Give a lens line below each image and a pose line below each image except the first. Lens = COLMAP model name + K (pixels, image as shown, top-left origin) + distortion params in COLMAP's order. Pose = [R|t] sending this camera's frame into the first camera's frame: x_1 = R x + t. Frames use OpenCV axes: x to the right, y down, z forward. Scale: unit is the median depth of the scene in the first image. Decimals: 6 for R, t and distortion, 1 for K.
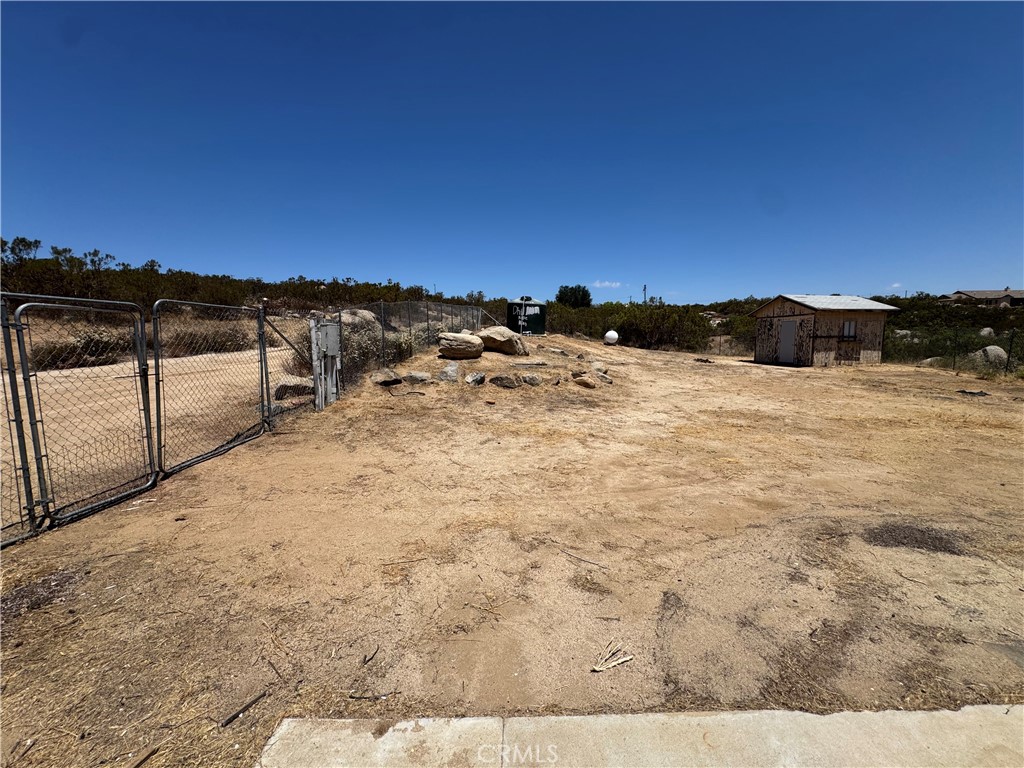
lens RADIAL K [[412.7, 0, 512.0], [0, 412.7, 384.0], [0, 0, 1]] dist [0.001709, 0.000476]
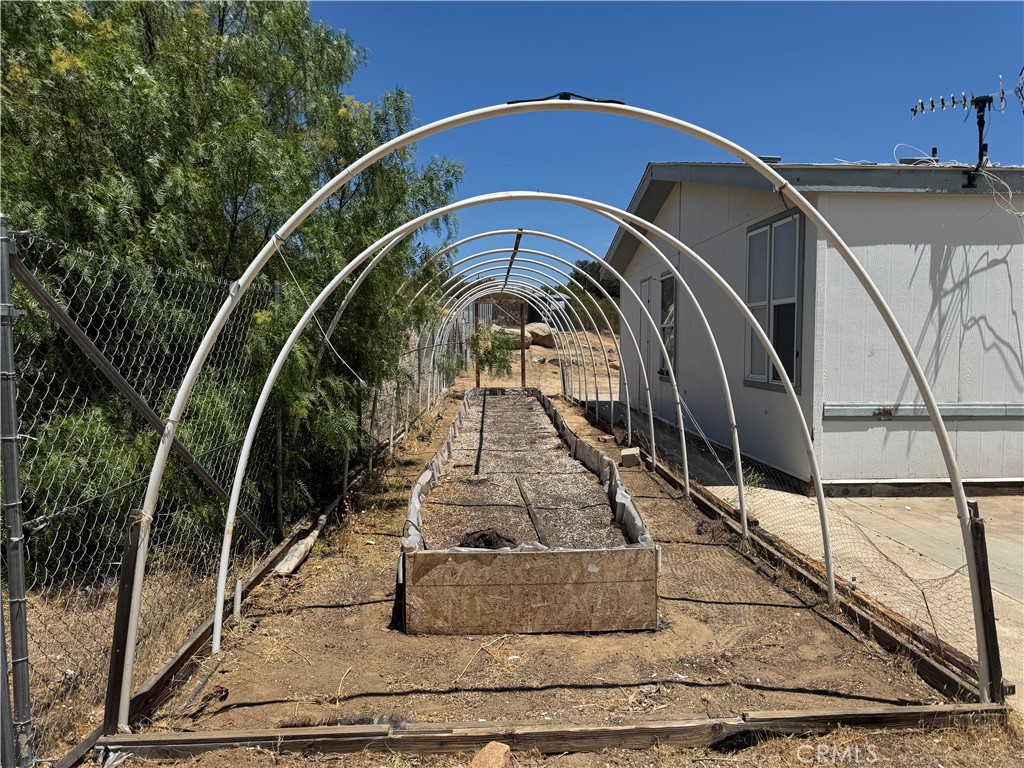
lens RADIAL K [[716.0, 0, 512.0], [0, 716.0, 384.0], [0, 0, 1]] dist [0.024616, 0.000150]
pose [[0.998645, 0.004734, 0.051823, -0.221322], [-0.002037, 0.998647, -0.051968, 0.141429], [-0.051999, 0.051792, 0.997303, -1.035494]]
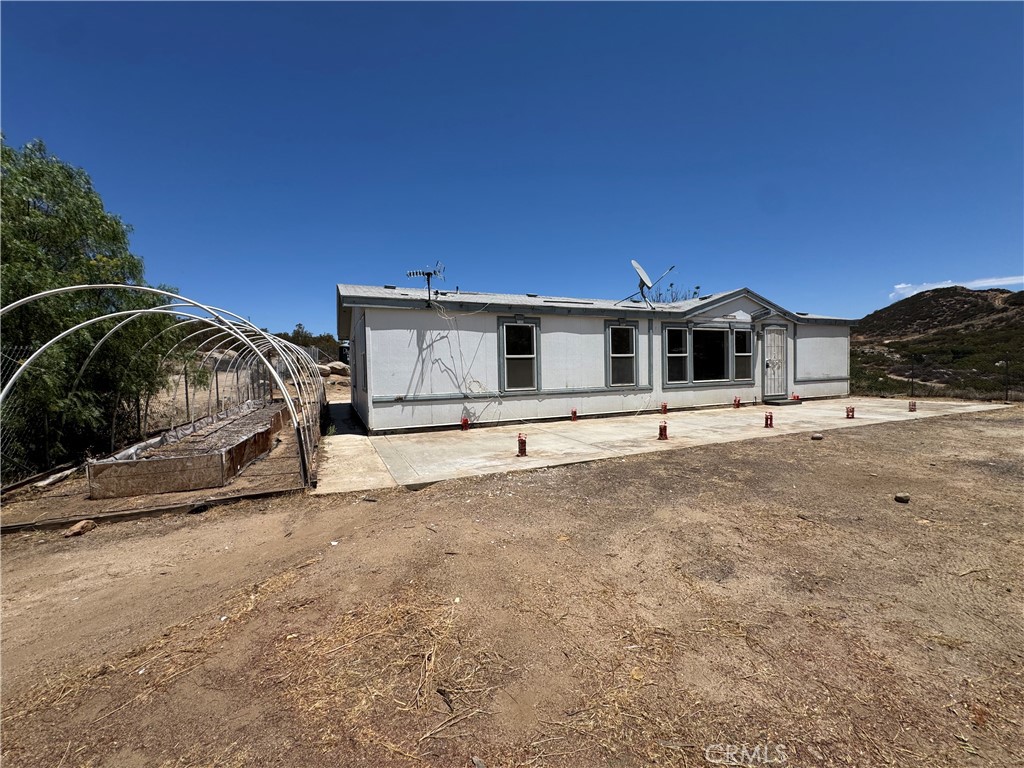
lens RADIAL K [[412.7, 0, 512.0], [0, 412.7, 384.0], [0, 0, 1]] dist [0.001709, 0.000476]
pose [[0.921534, -0.024843, 0.387502, -0.034211], [0.056276, 0.995960, -0.069982, 0.168301], [-0.384197, 0.086298, 0.919209, -1.253940]]
